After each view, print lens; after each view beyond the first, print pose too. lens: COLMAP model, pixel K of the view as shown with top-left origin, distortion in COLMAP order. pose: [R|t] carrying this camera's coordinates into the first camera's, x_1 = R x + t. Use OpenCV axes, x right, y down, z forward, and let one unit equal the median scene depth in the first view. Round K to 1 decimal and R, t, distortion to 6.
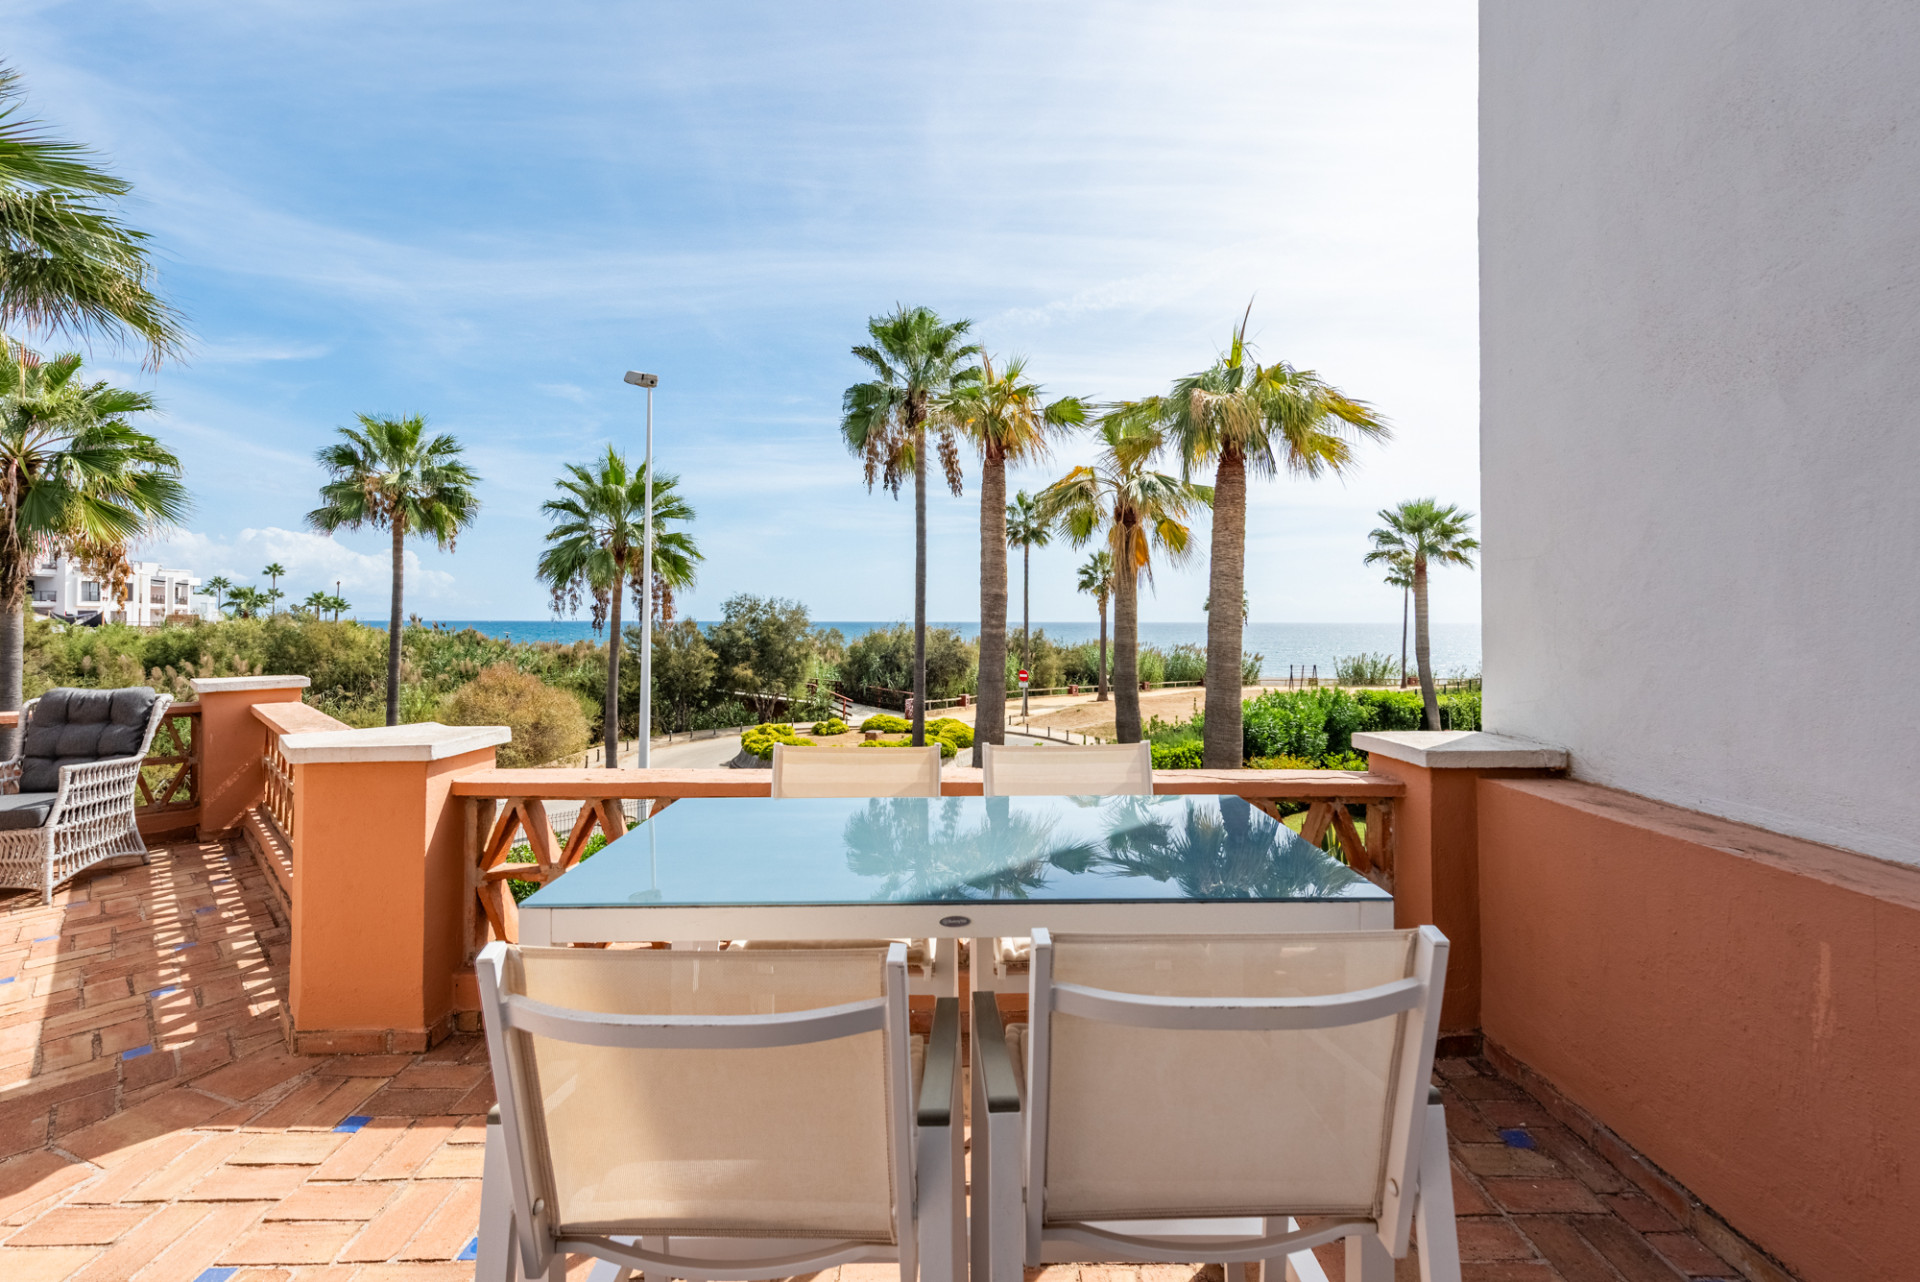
lens RADIAL K [[822.2, 0, 953.5], [0, 822.2, 614.7], [0, 0, 1]] dist [0.011918, -0.000310]
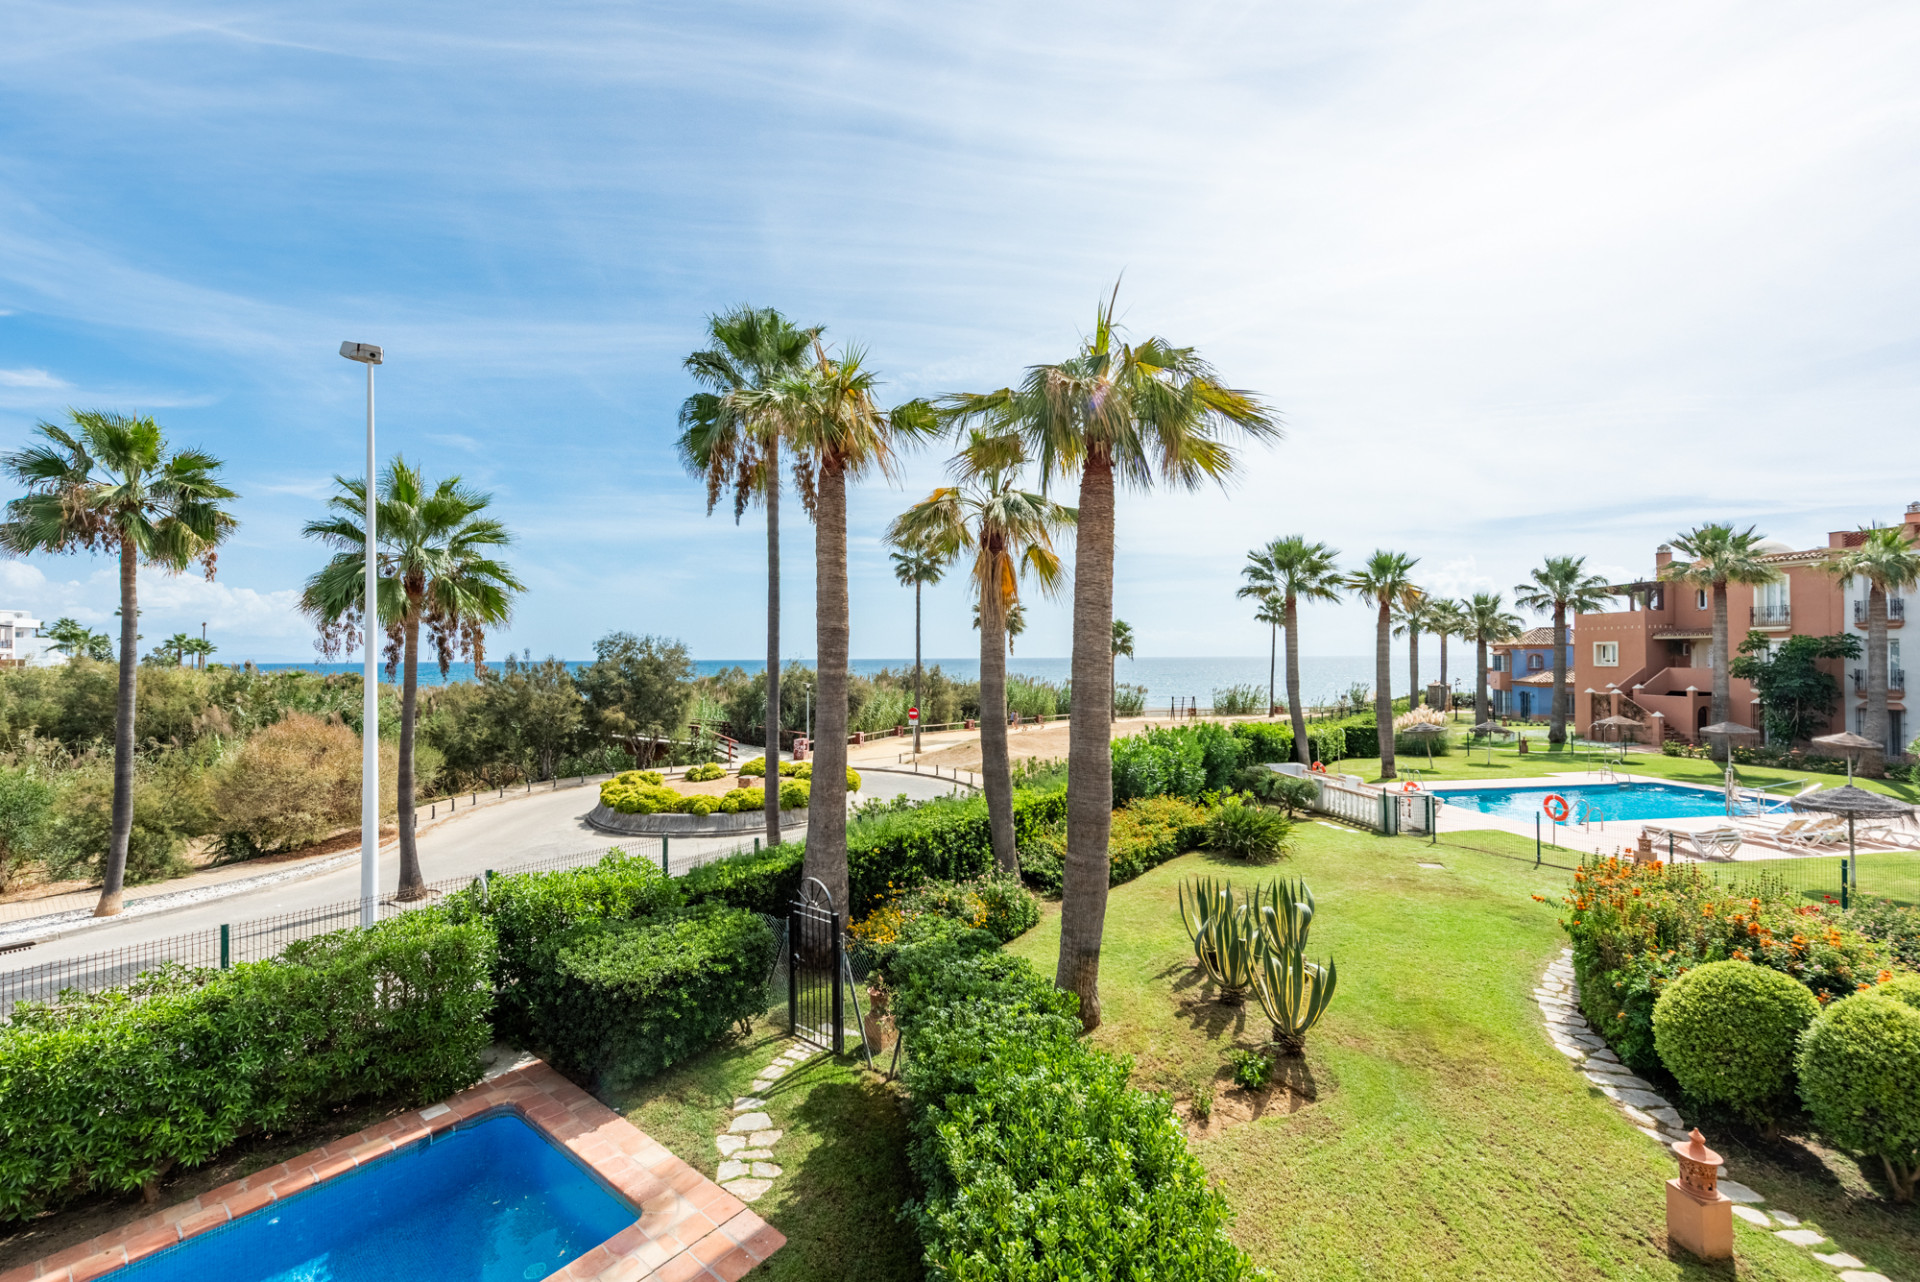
lens RADIAL K [[772.5, 0, 957.6], [0, 772.5, 663.6], [0, 0, 1]] dist [0.006898, -0.000303]
pose [[0.993123, -0.010219, 0.116626, 0.060024], [0.008470, 0.999844, 0.015481, 0.000335], [-0.116766, -0.014387, 0.993055, 0.135932]]
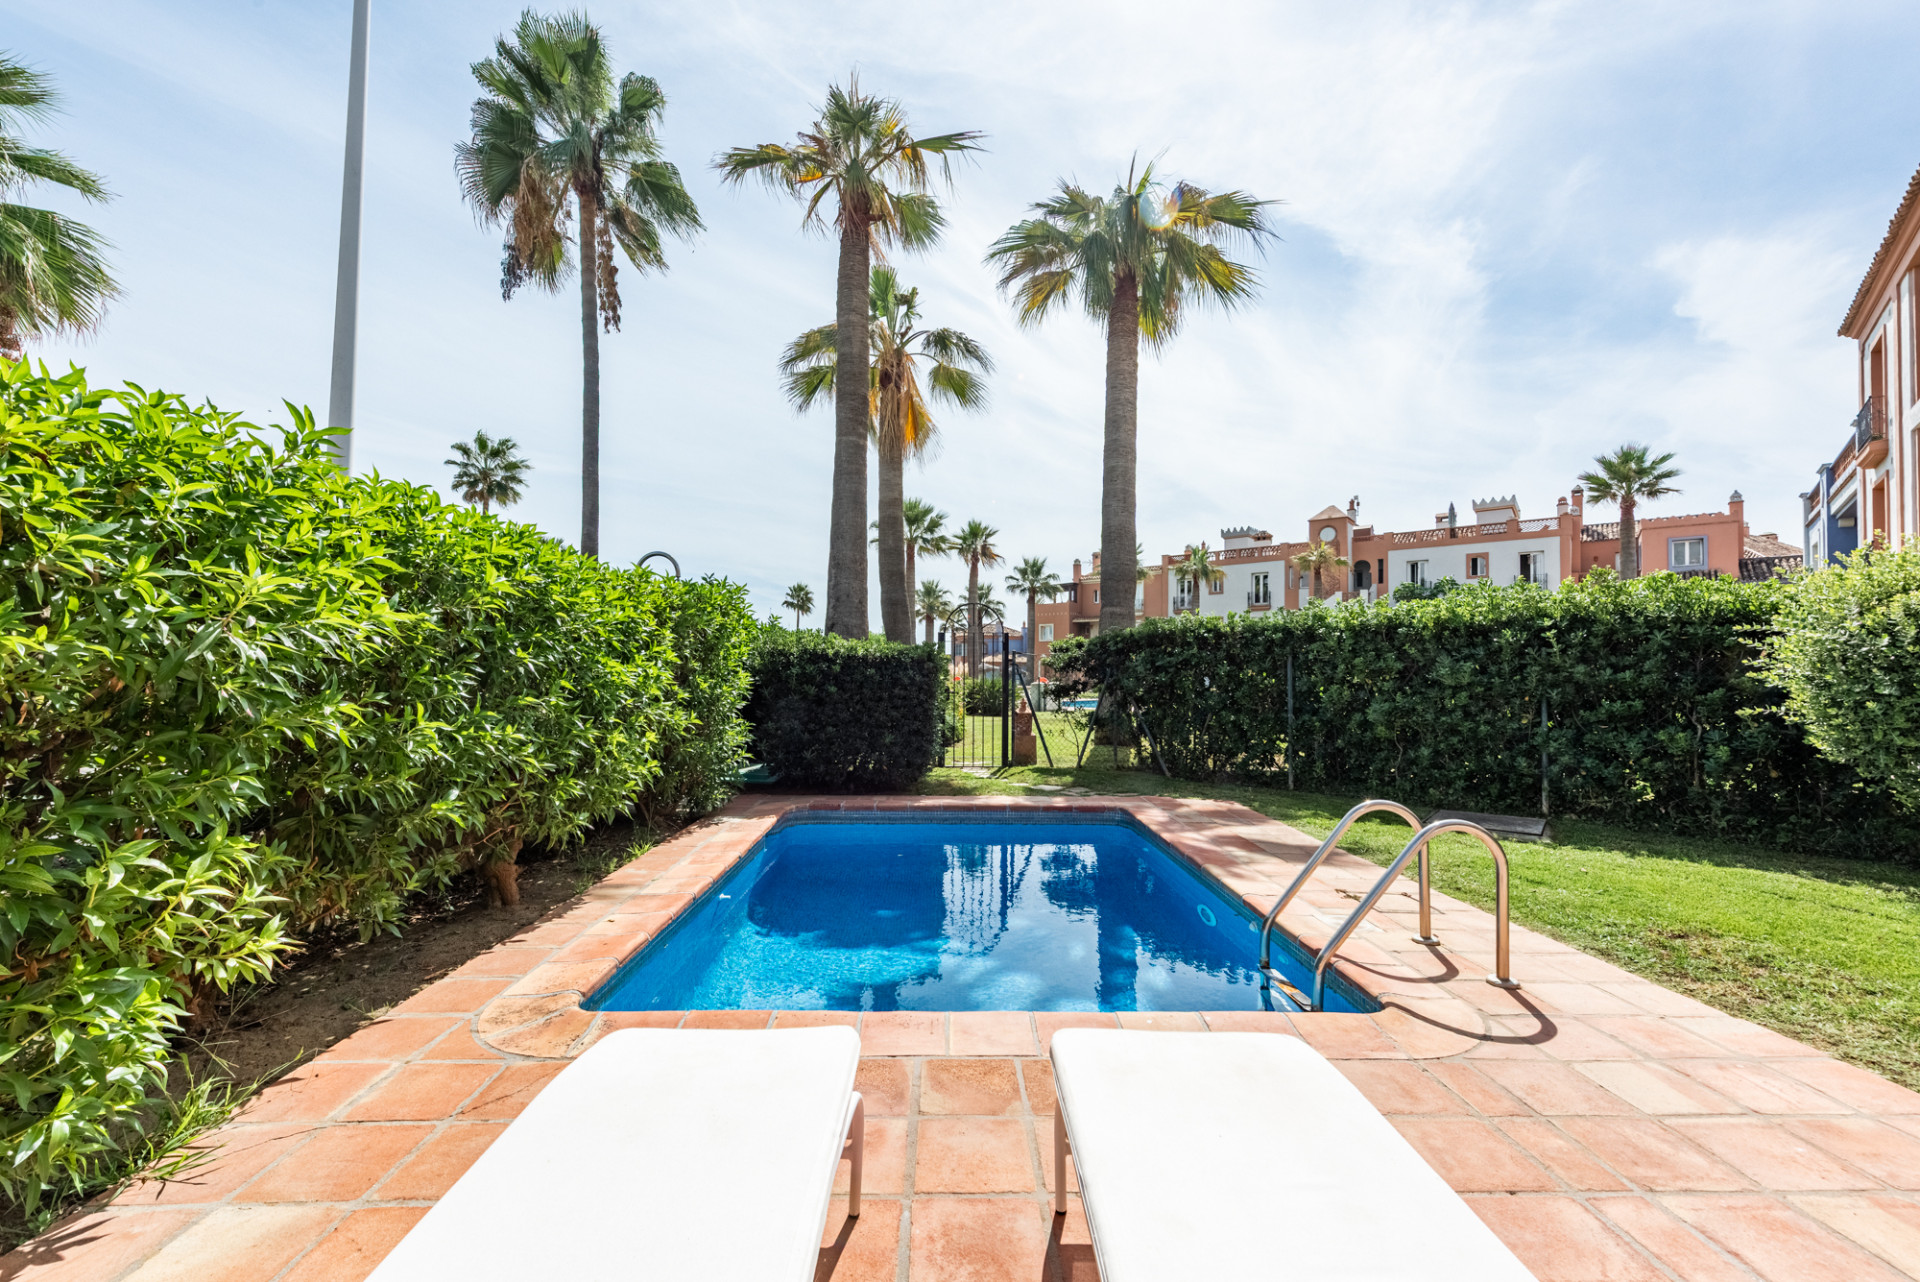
lens RADIAL K [[739.4, 0, 967.3], [0, 739.4, 672.3], [0, 0, 1]] dist [0.000516, -0.000075]
pose [[0.677208, 0.004835, 0.735776, -0.290924], [-0.015773, 0.999844, 0.007948, 0.168418], [-0.735623, -0.016988, 0.677179, 0.305907]]
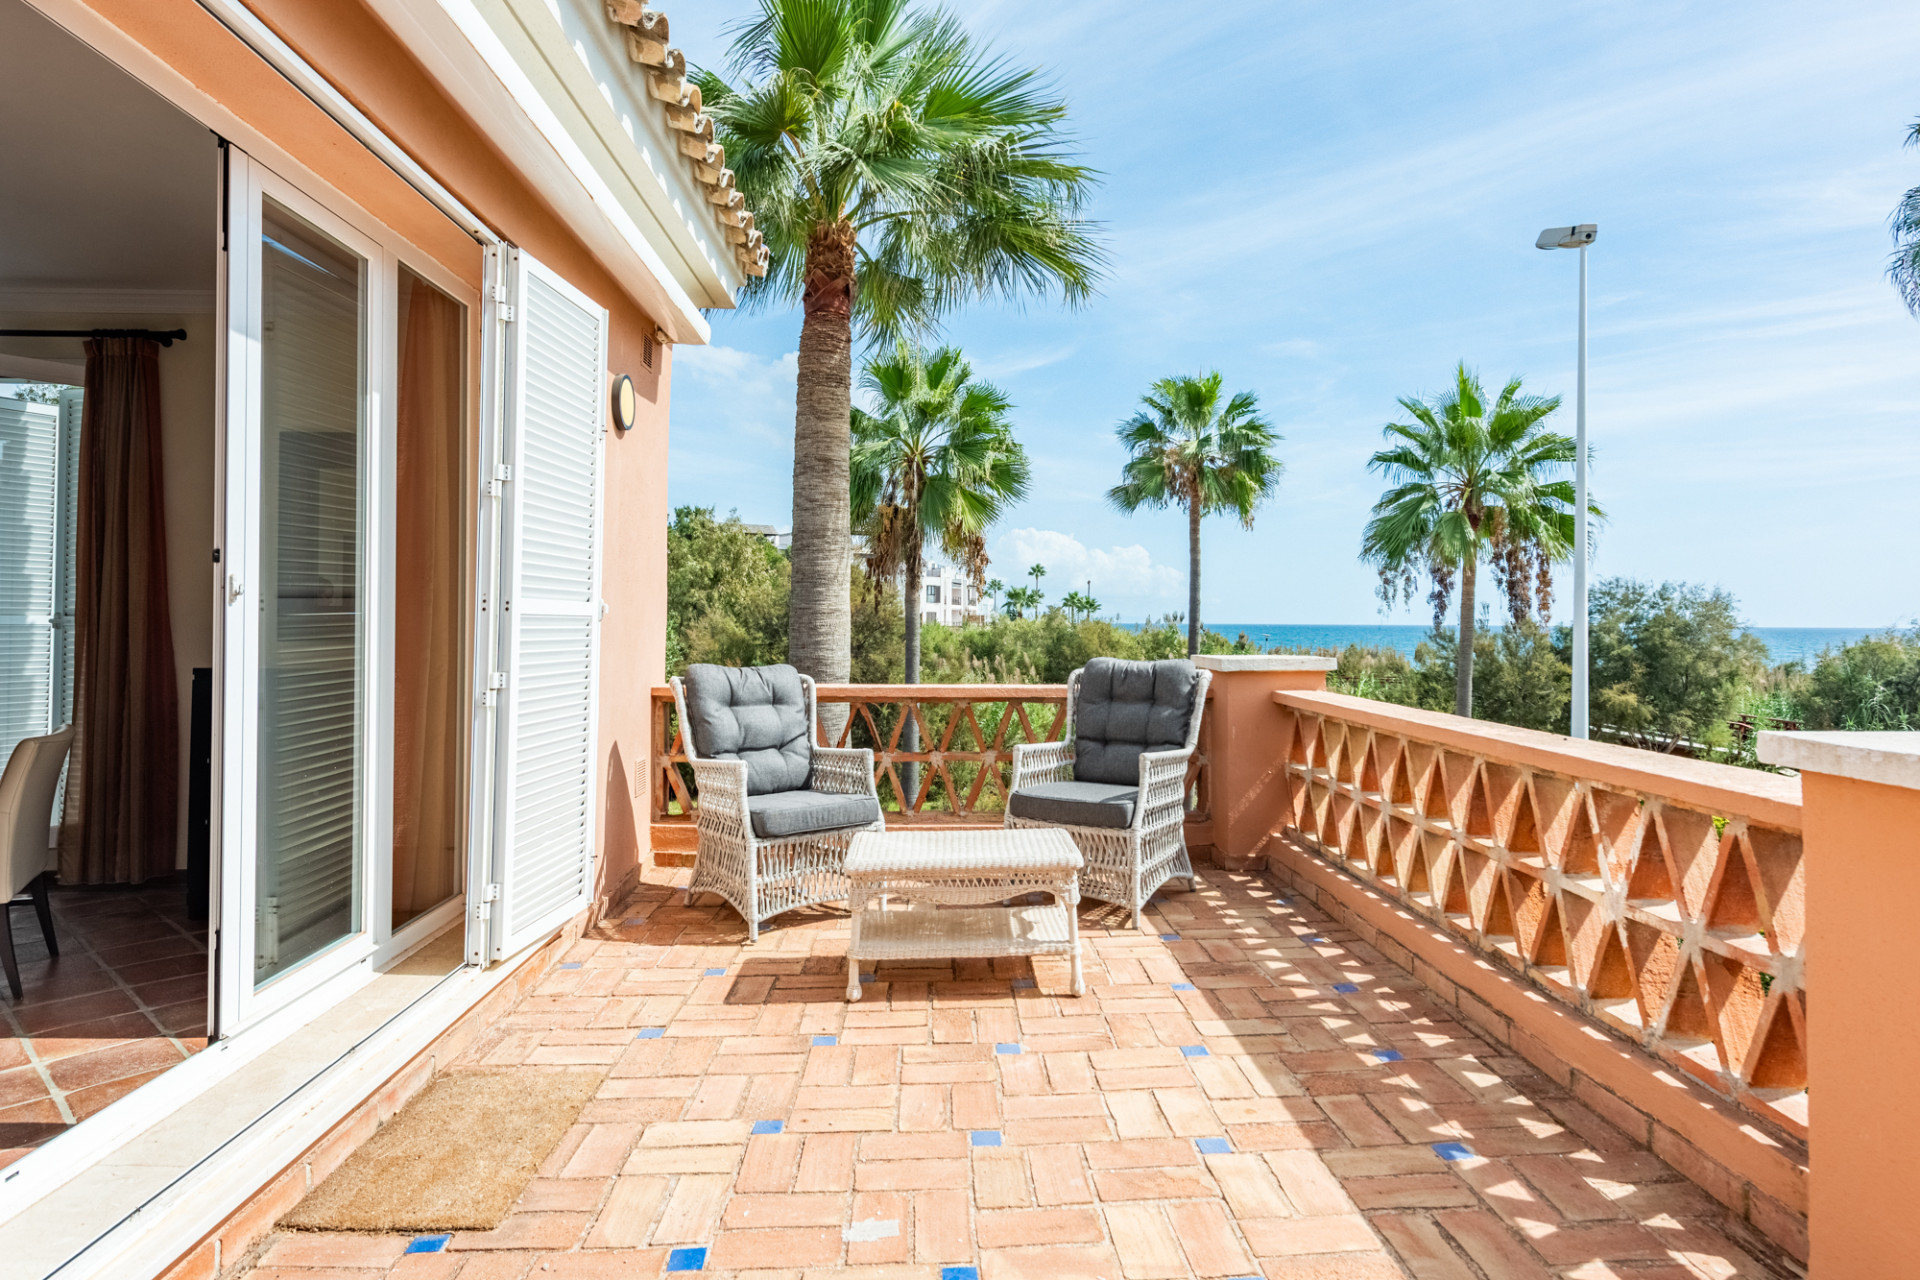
lens RADIAL K [[1075.3, 0, 961.6], [0, 1075.3, 613.2], [0, 0, 1]] dist [0.022291, -0.000152]
pose [[0.732219, -0.004364, -0.681055, -0.095729], [0.002052, 0.999989, -0.004201, 0.010347], [0.681066, 0.001679, 0.732220, 0.027874]]
